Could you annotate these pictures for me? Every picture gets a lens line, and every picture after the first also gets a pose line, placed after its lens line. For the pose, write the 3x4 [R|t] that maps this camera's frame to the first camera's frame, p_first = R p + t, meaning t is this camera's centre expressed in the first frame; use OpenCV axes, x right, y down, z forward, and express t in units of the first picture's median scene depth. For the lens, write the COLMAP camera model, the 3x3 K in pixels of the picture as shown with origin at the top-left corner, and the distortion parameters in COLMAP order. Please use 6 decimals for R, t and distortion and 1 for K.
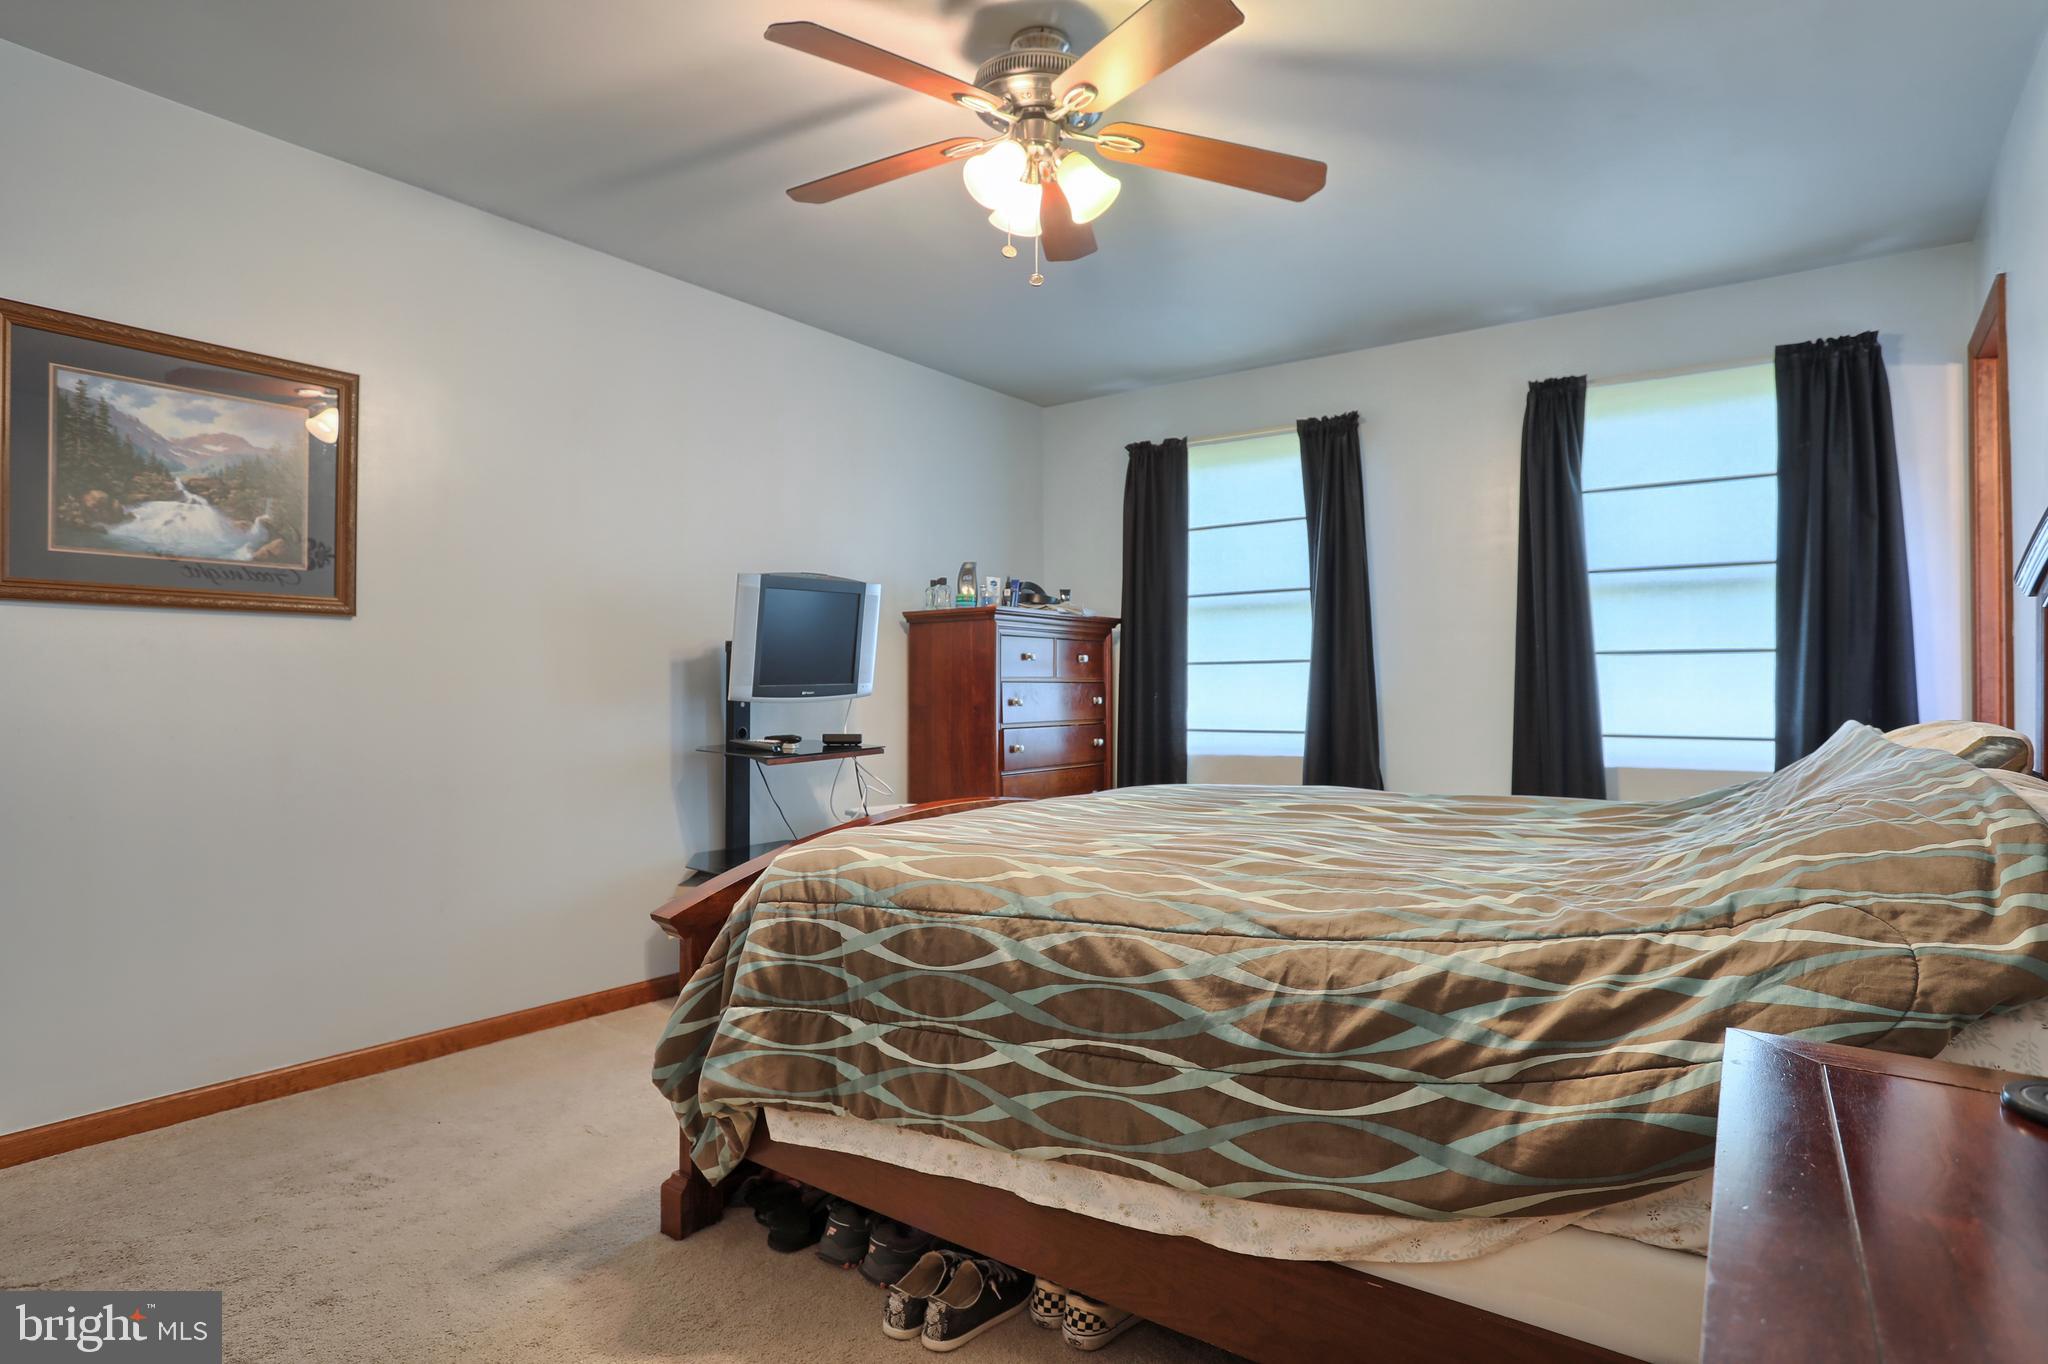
lens RADIAL K [[1069.4, 0, 975.2], [0, 1069.4, 661.2], [0, 0, 1]] dist [-0.060302, 0.012460]
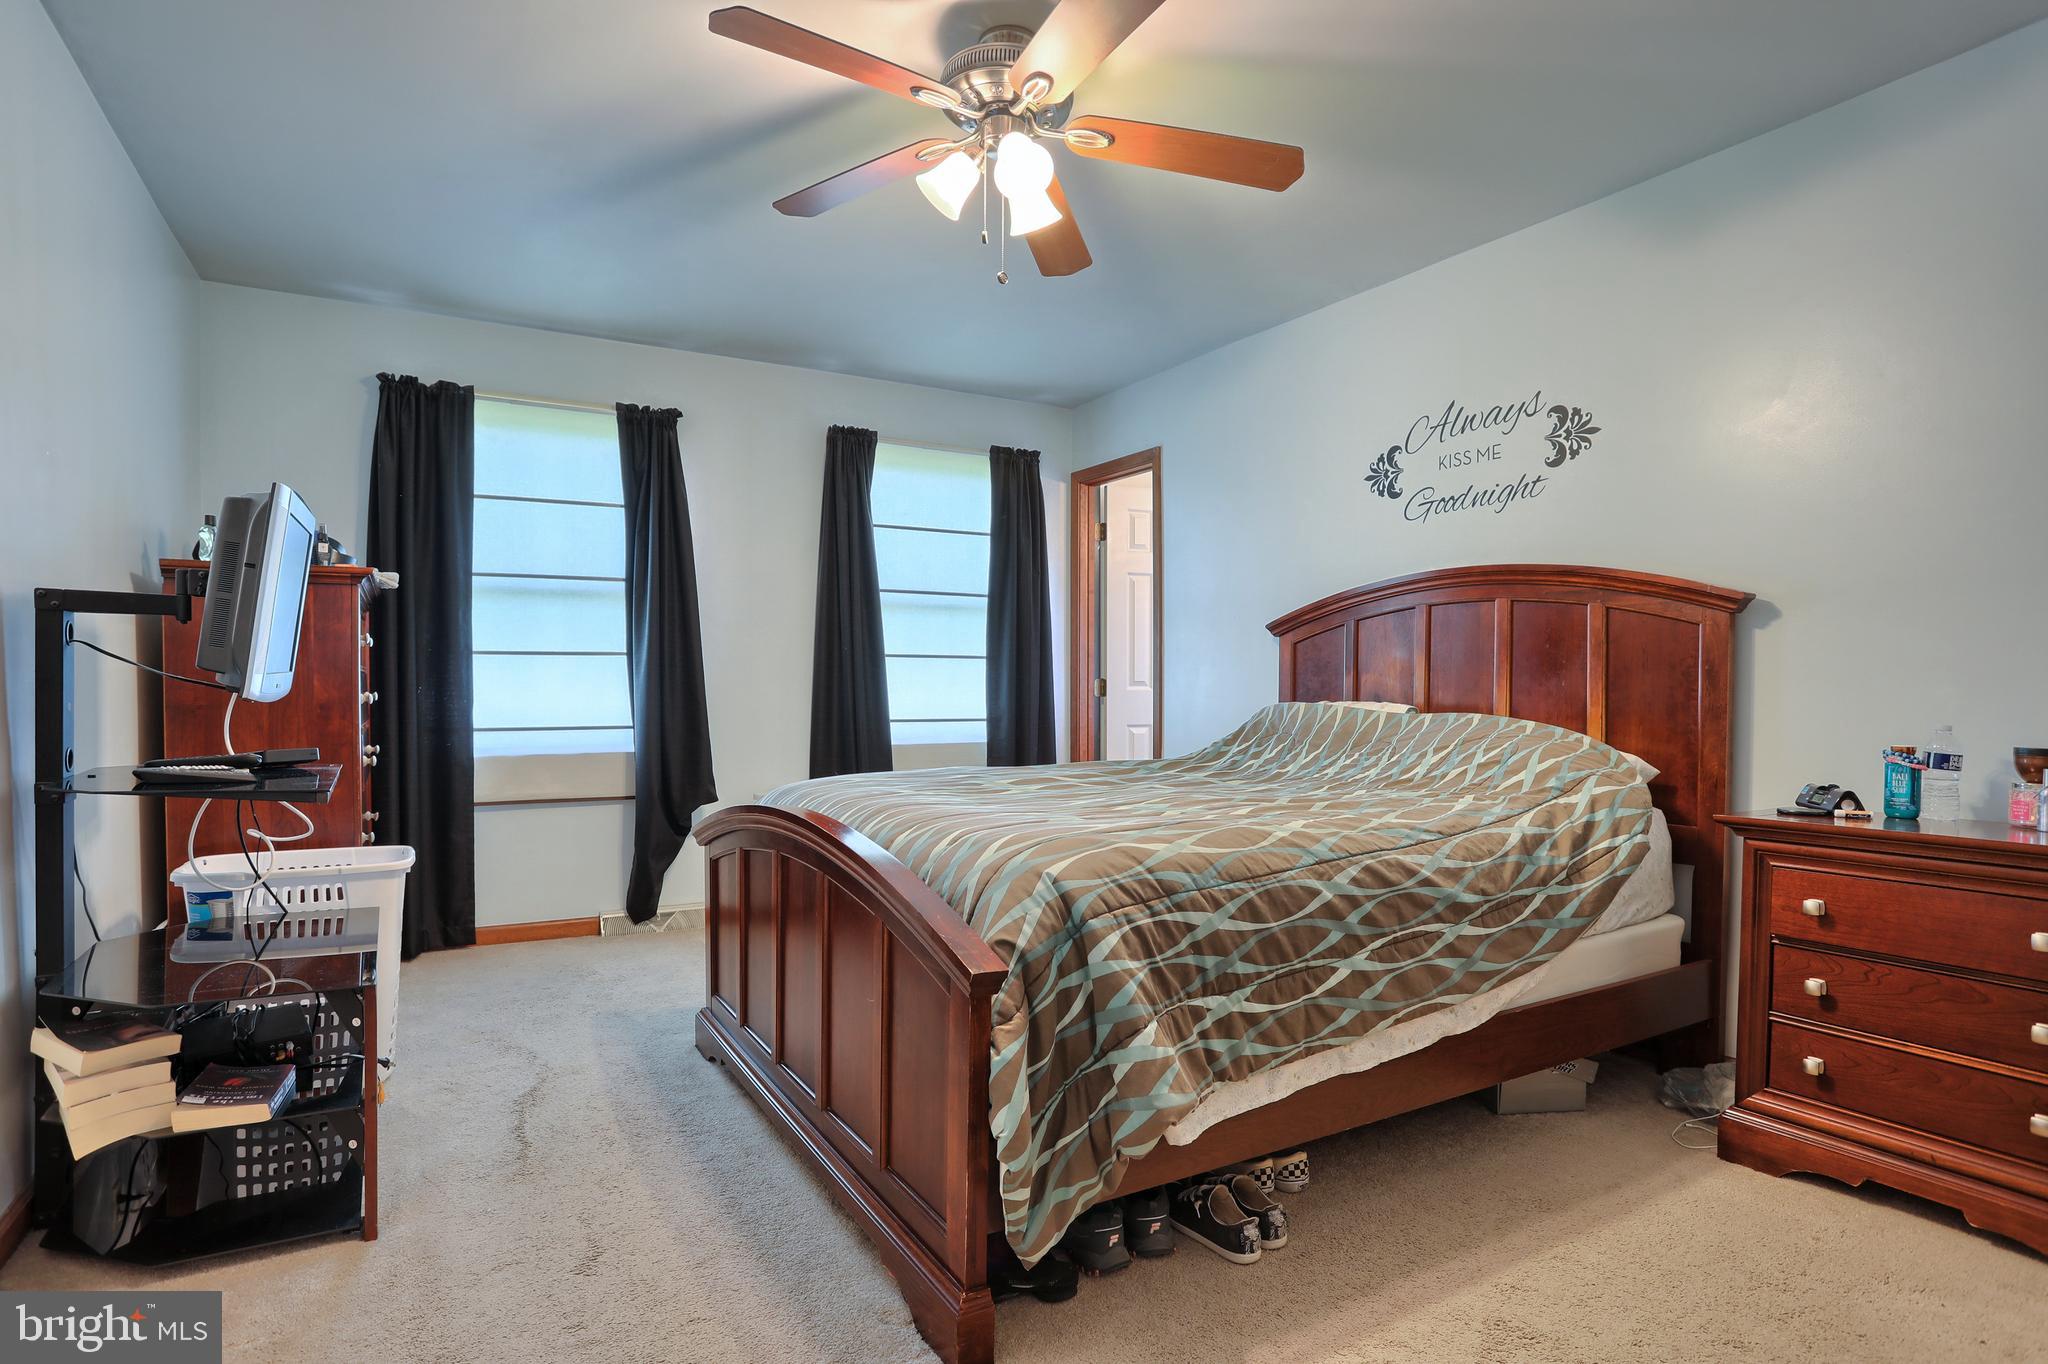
lens RADIAL K [[1069.4, 0, 988.2], [0, 1069.4, 698.4], [0, 0, 1]] dist [-0.060302, 0.012460]
pose [[0.397905, -0.010357, 0.917368, -0.727242], [-0.026933, 0.999373, 0.022965, 0.015510], [-0.917031, -0.033846, 0.397376, 0.498629]]
